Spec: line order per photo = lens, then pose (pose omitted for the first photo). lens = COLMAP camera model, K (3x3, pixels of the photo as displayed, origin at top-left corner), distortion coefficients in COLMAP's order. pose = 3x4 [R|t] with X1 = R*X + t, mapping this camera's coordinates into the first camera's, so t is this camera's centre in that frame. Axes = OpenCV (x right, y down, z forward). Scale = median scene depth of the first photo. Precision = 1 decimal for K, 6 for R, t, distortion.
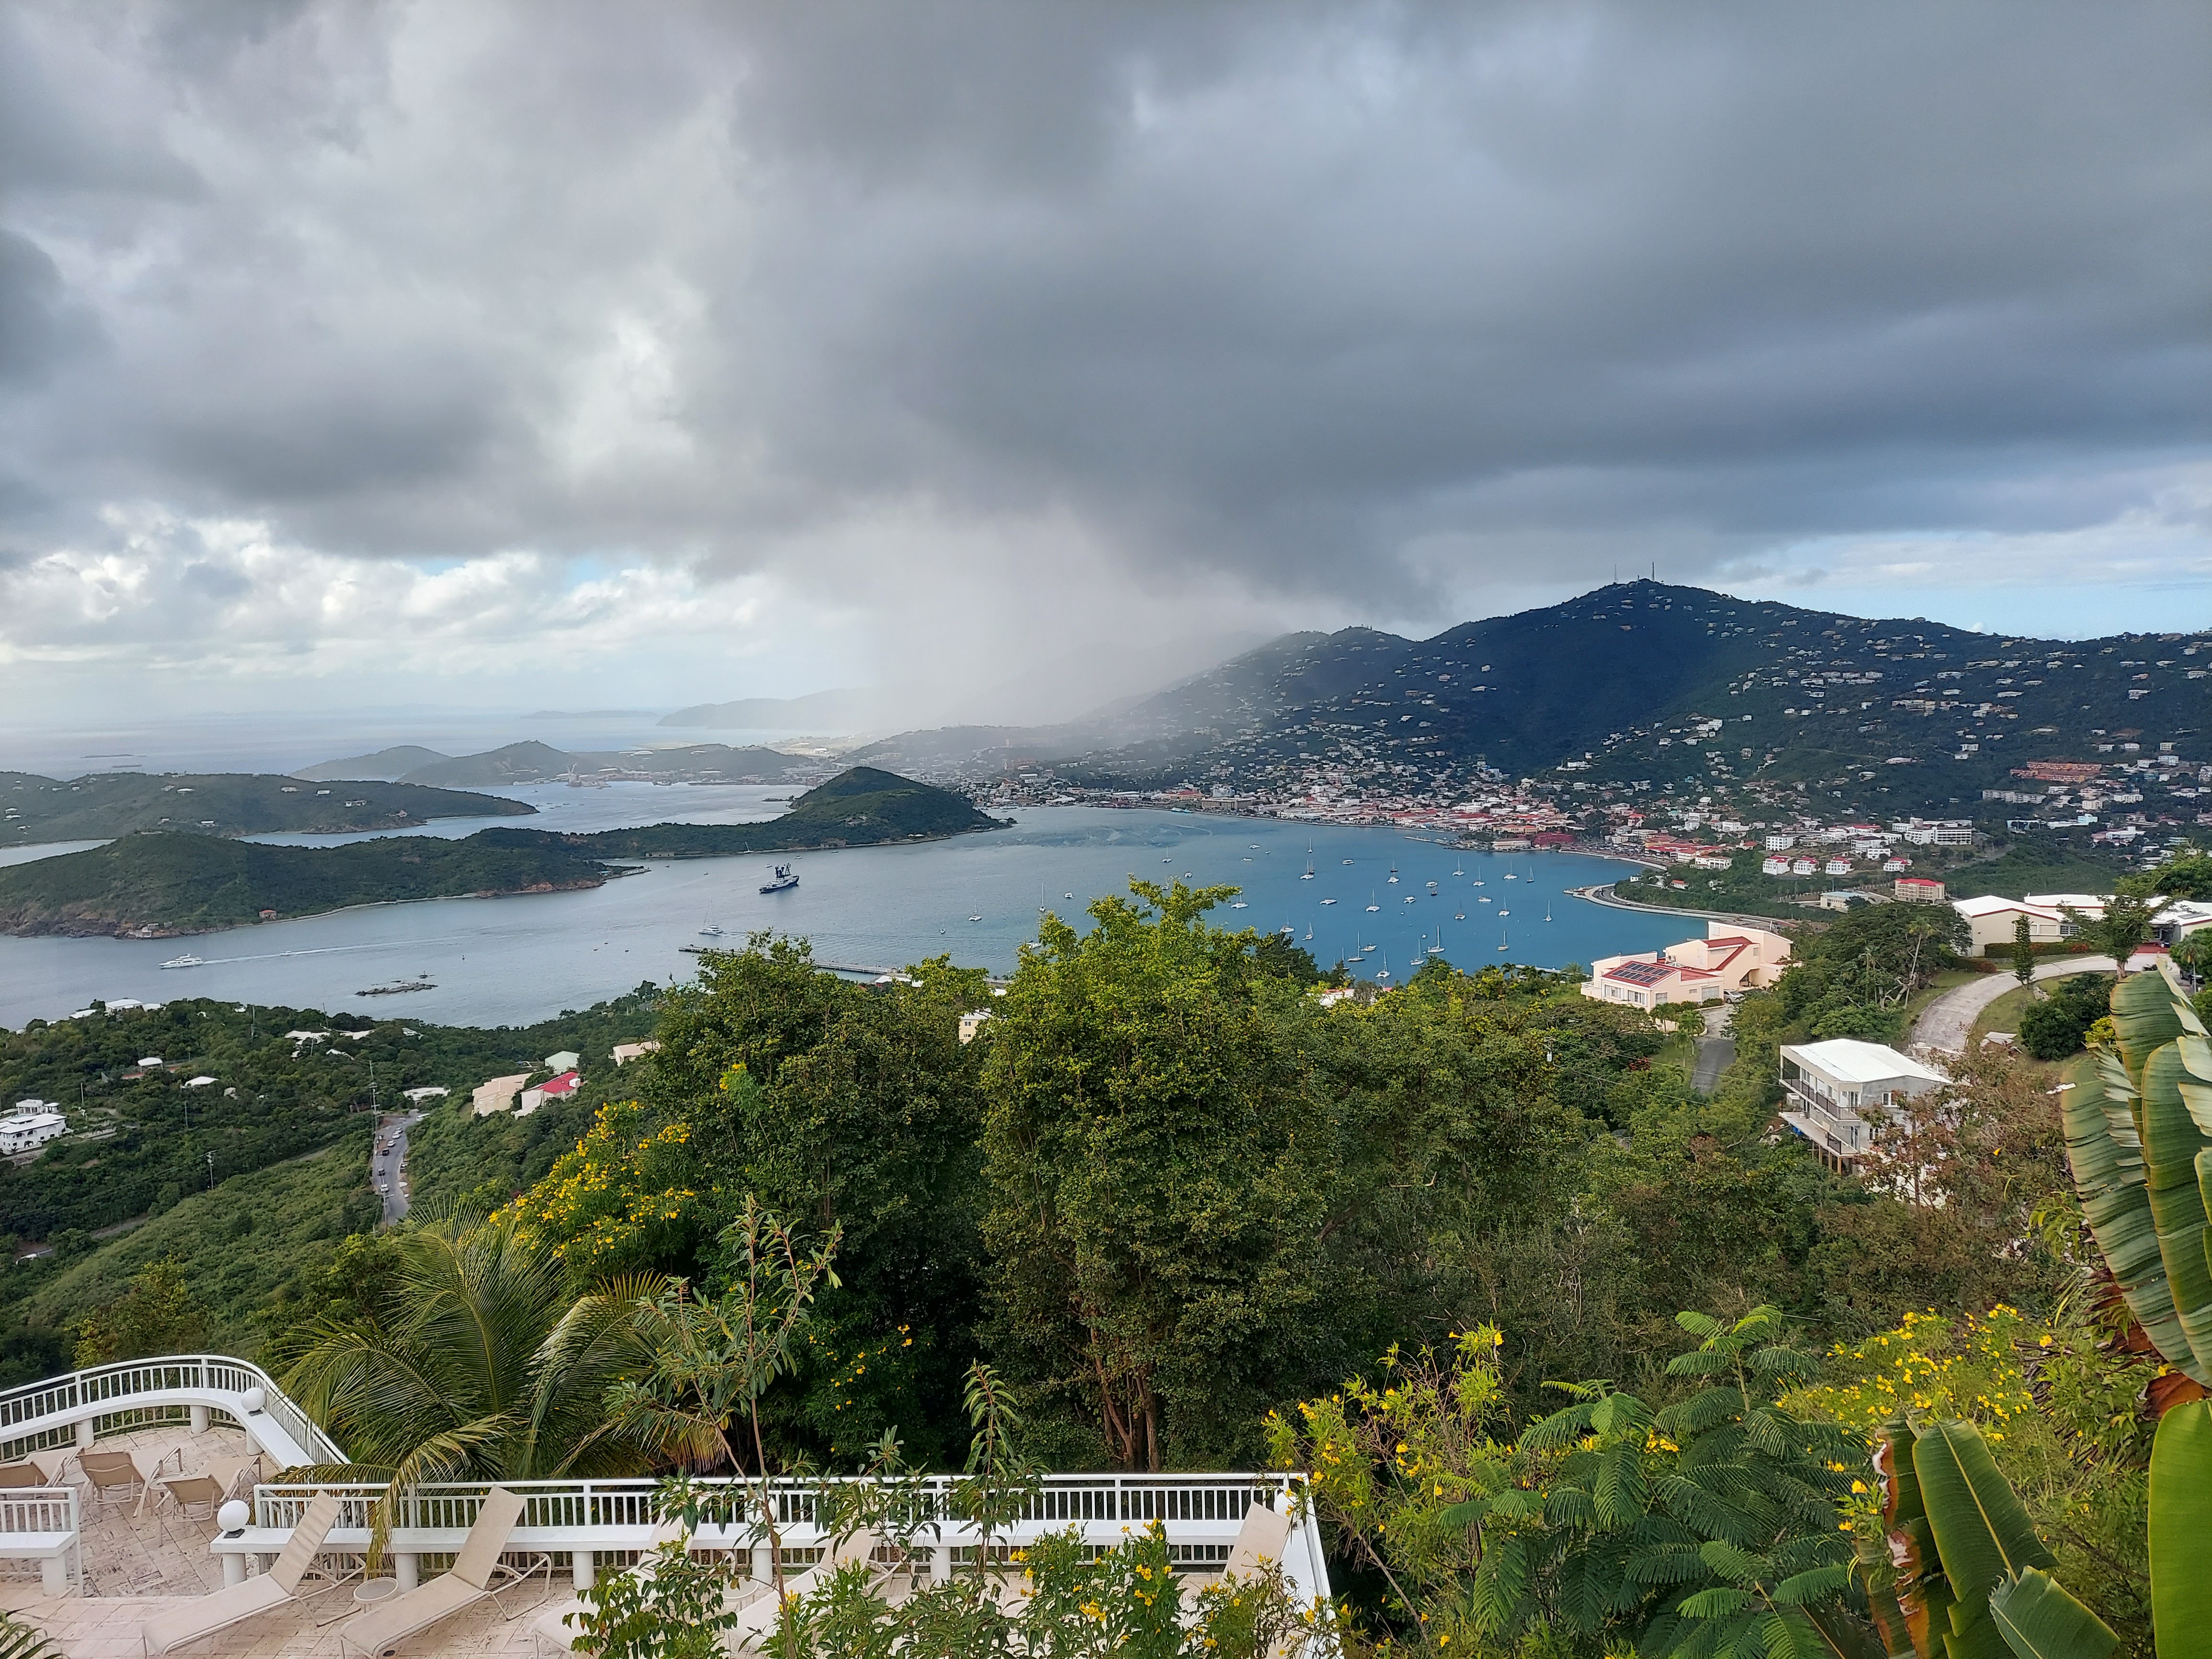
lens RADIAL K [[1523.5, 0, 1095.2], [0, 1523.5, 823.4], [0, 0, 1]] dist [0.003140, -0.003990]
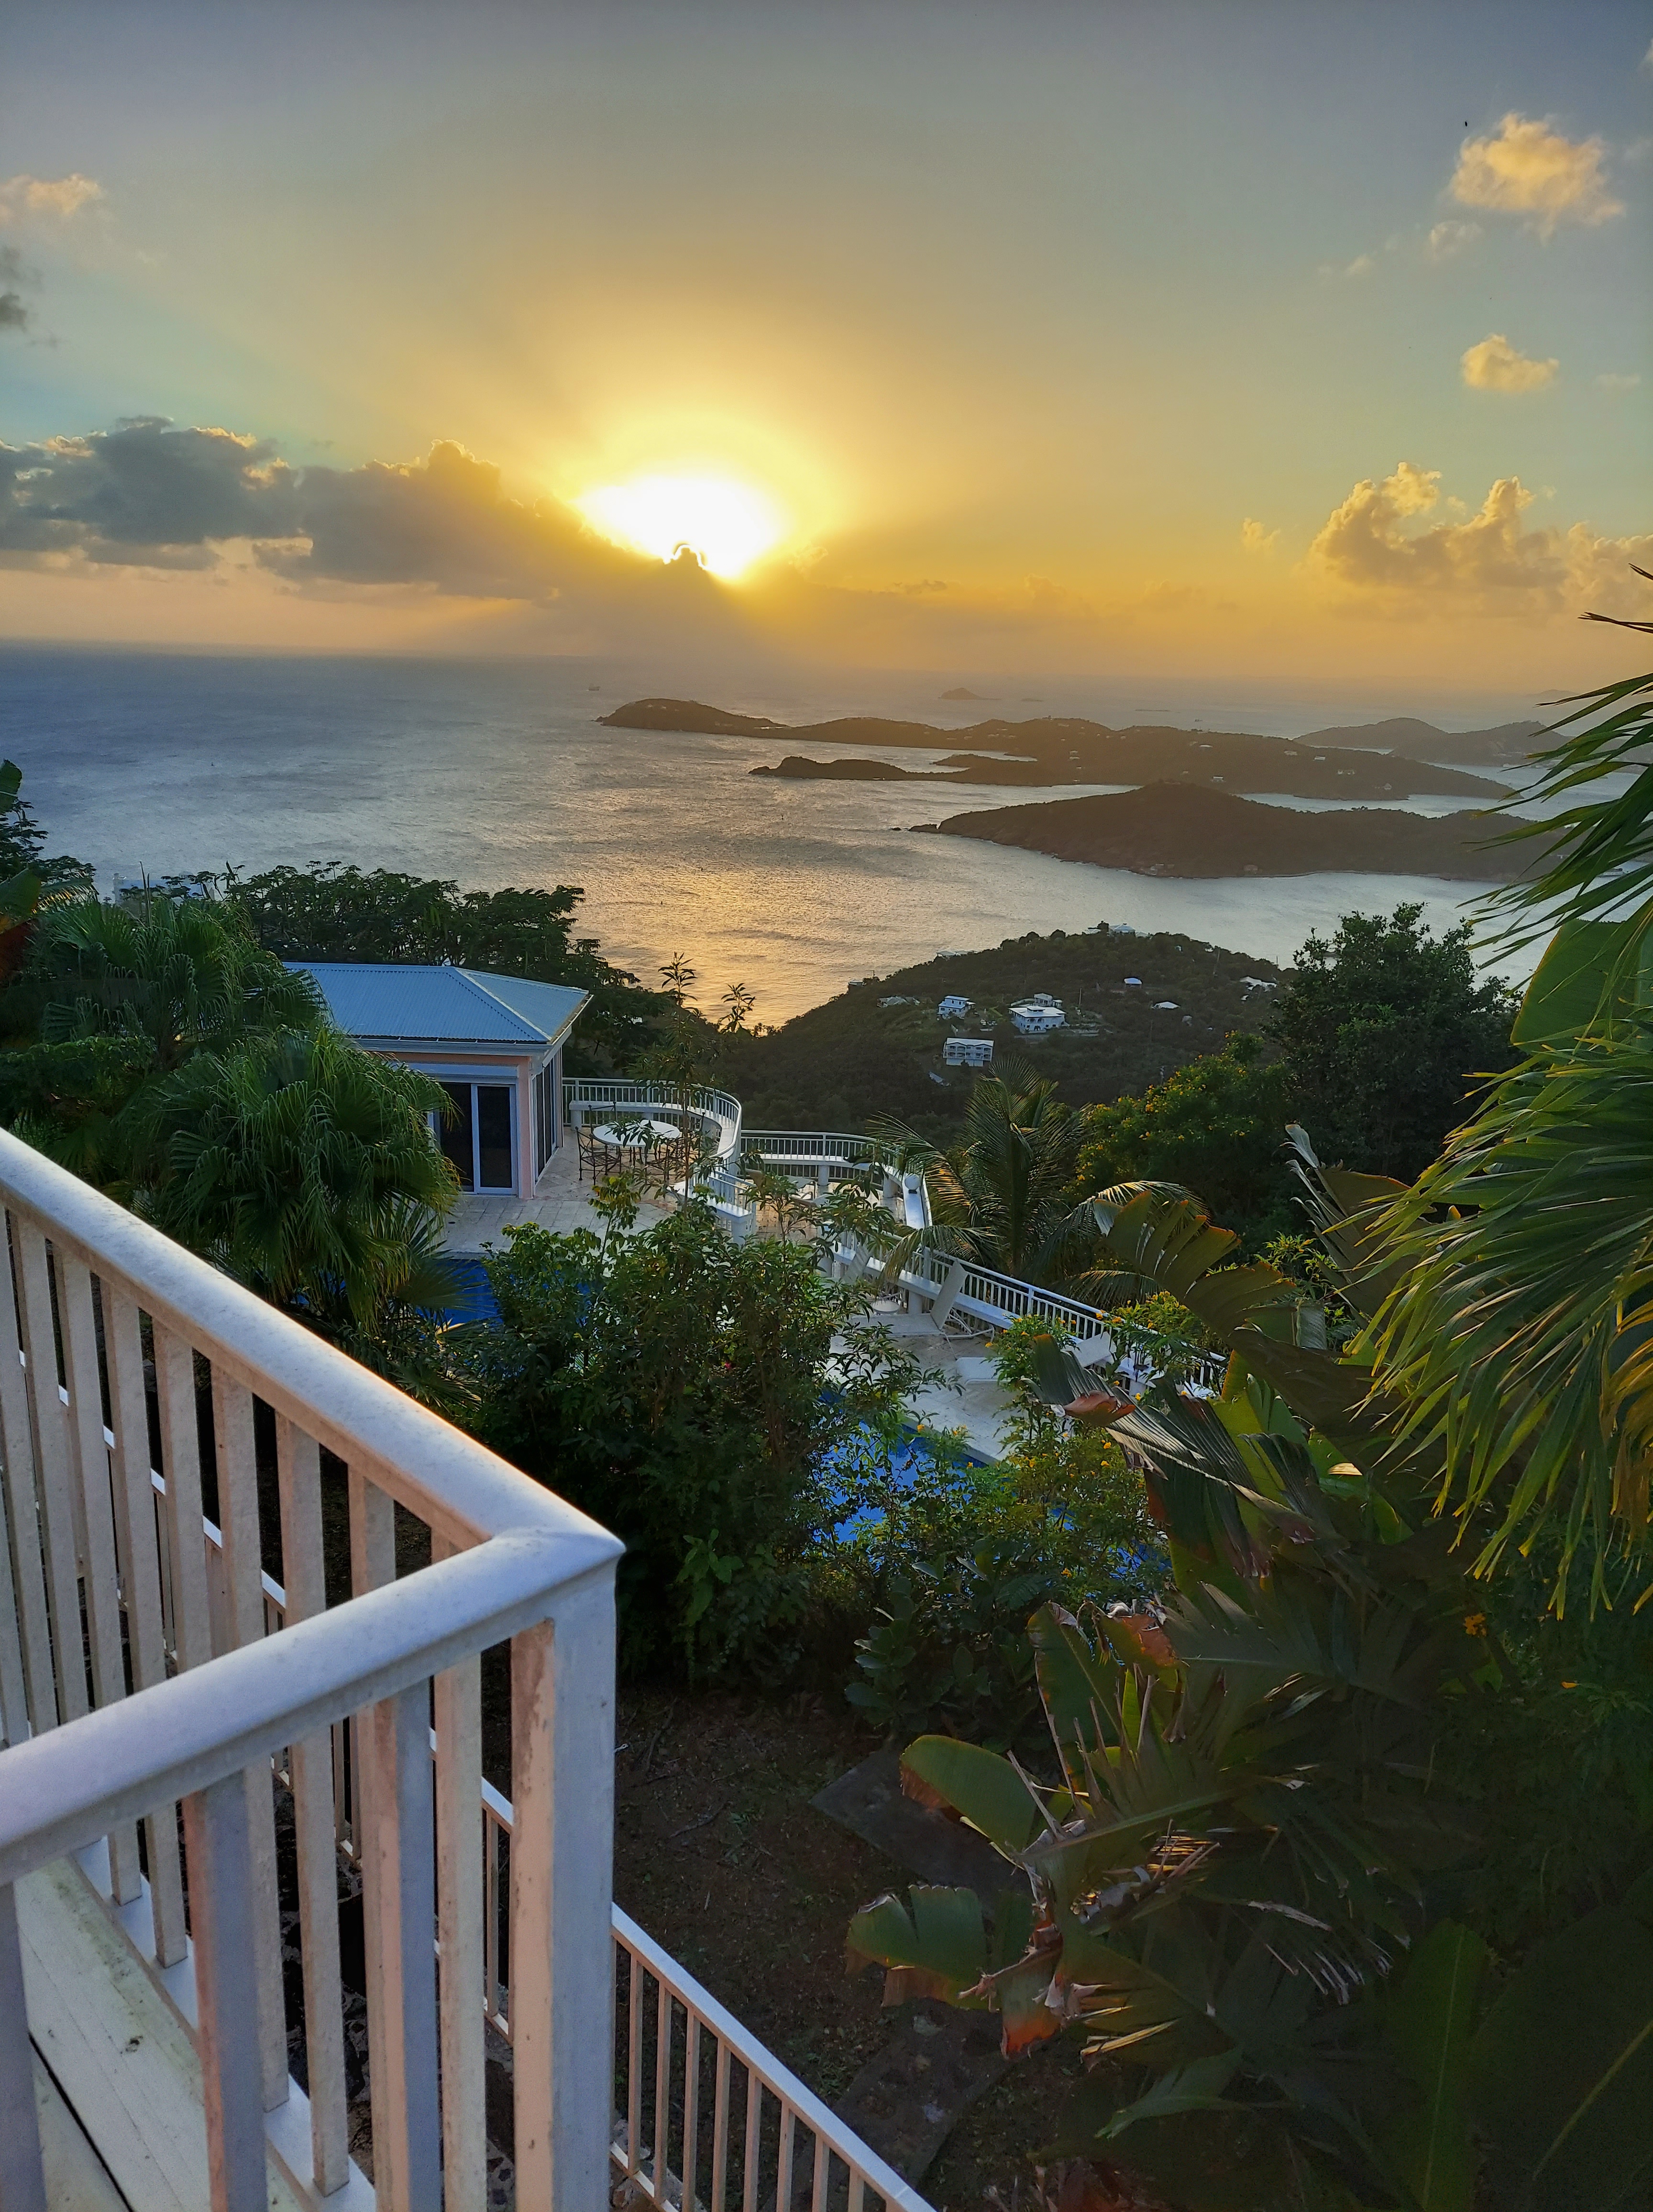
lens RADIAL K [[1523.3, 0, 820.4], [0, 1523.3, 1103.1], [0, 0, 1]] dist [0.003140, -0.003990]
pose [[0.703310, 0.232332, -0.671846, 0.152766], [-0.098391, 0.967804, 0.231679, -0.006612], [0.704041, -0.096838, 0.703526, -0.021437]]
